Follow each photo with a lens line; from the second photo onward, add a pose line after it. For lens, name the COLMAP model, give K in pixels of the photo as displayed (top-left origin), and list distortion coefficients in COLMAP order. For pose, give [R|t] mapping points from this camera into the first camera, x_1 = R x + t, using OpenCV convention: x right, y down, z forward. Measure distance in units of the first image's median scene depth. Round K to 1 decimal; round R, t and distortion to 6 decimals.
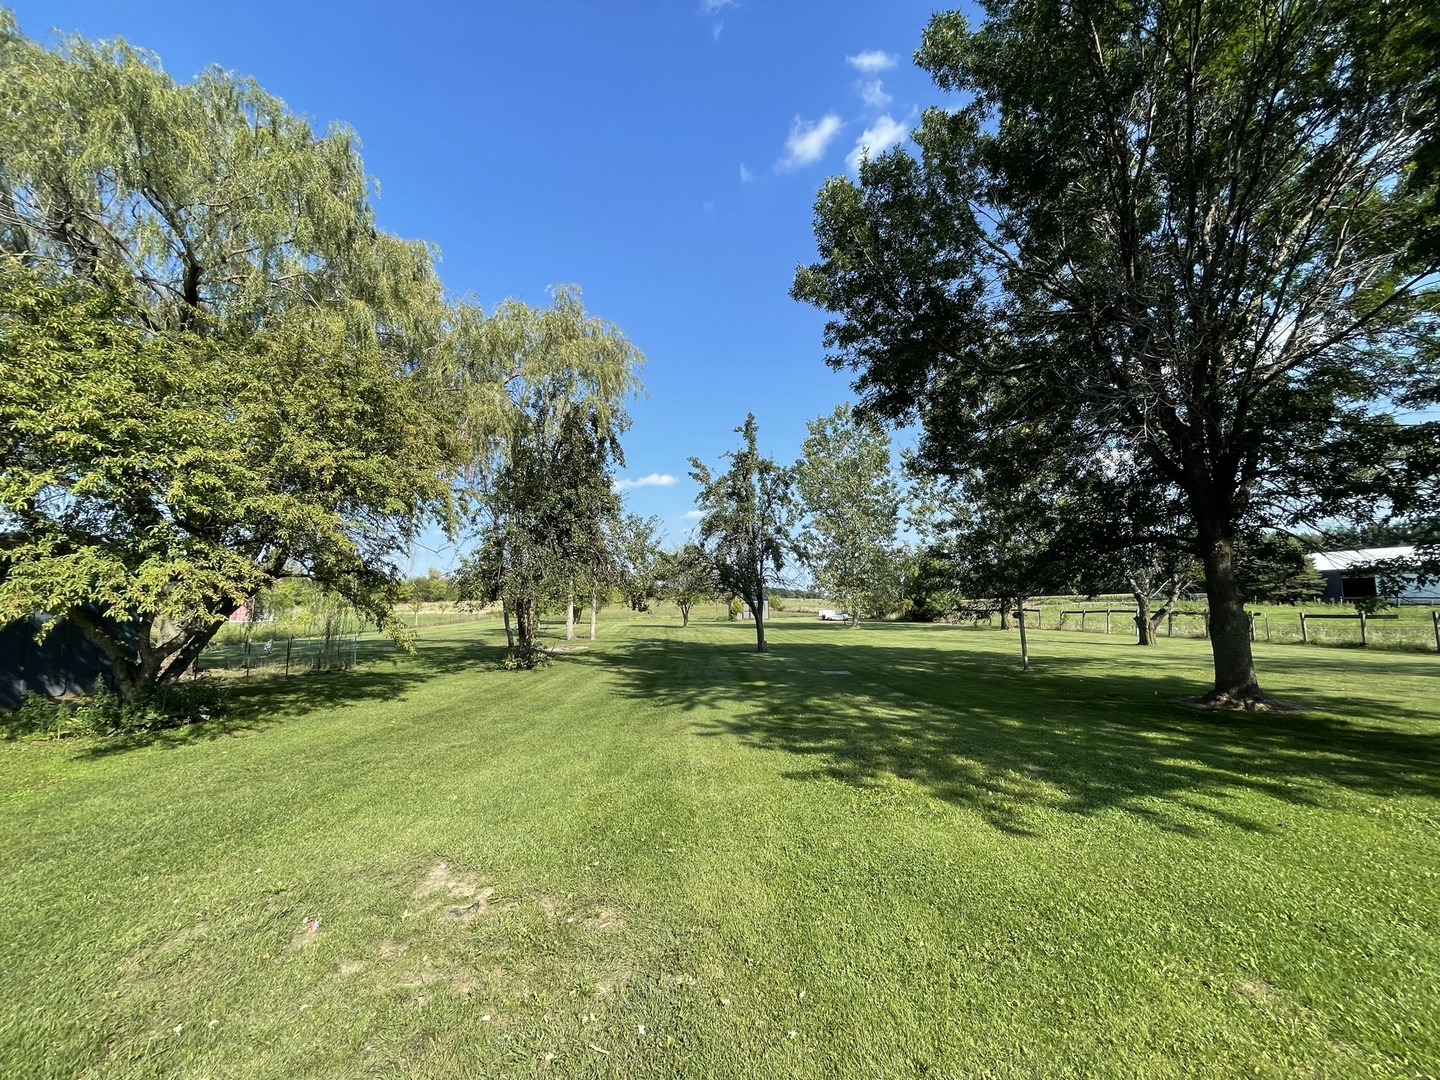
lens RADIAL K [[579.1, 0, 714.4], [0, 579.1, 542.8], [0, 0, 1]] dist [-0.001576, -0.001044]
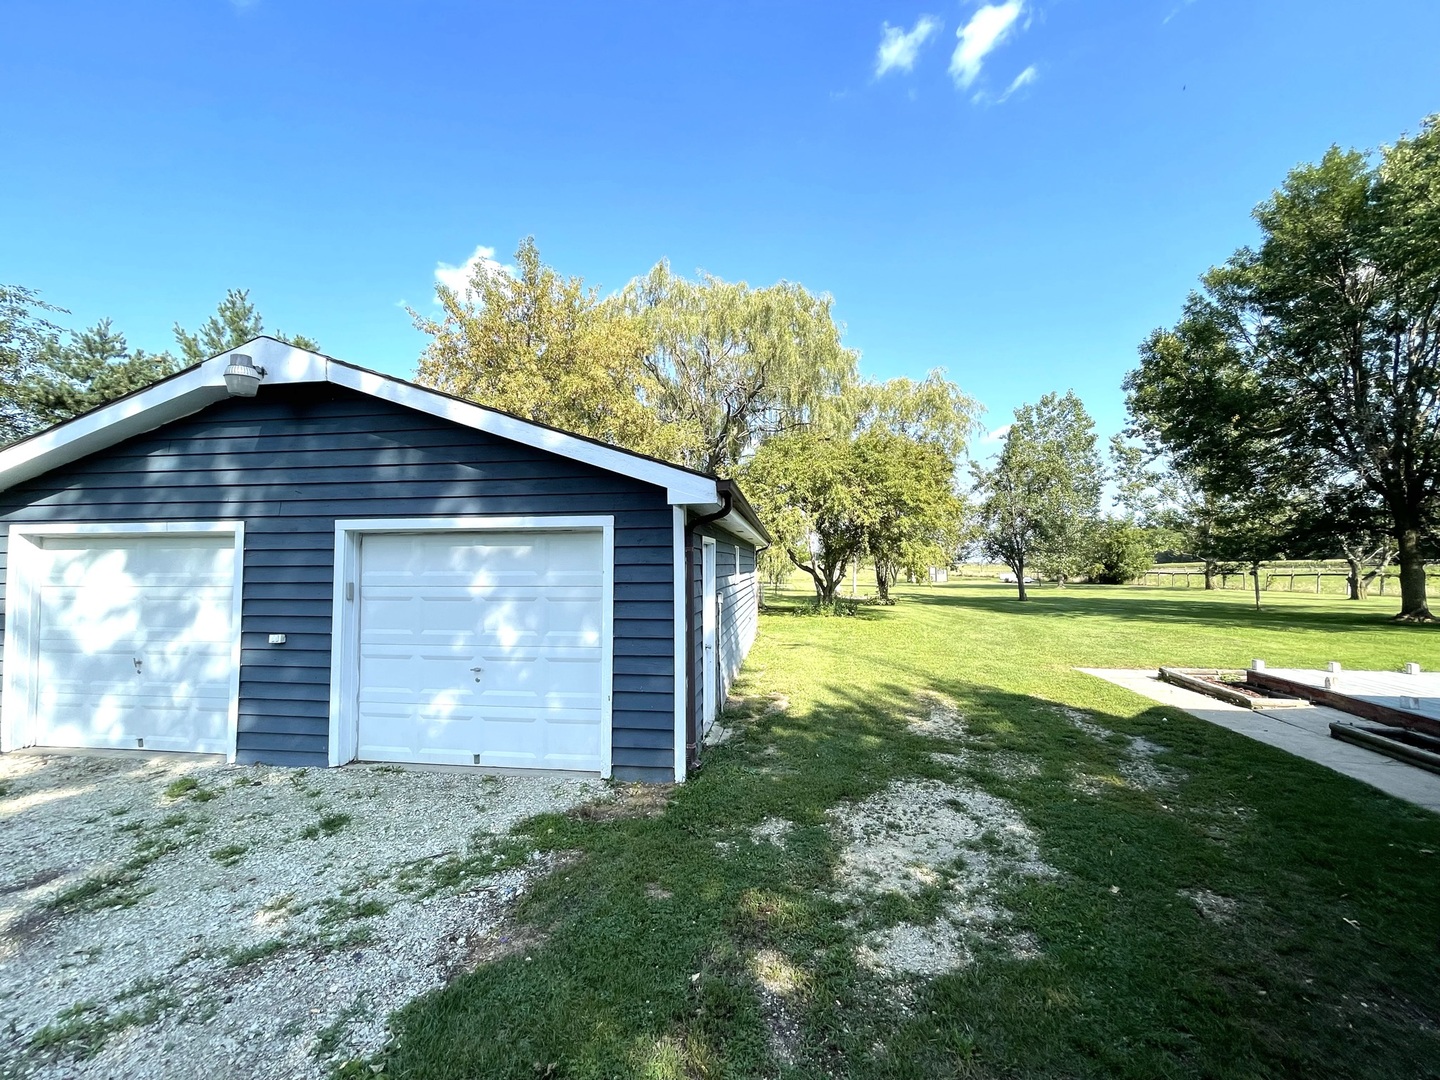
lens RADIAL K [[579.1, 0, 714.4], [0, 579.1, 542.8], [0, 0, 1]] dist [-0.001576, -0.001044]
pose [[0.980018, -0.003283, -0.198881, -0.351651], [0.015395, 0.998116, 0.059385, -0.041356], [0.198311, -0.061260, 0.978223, -0.469542]]
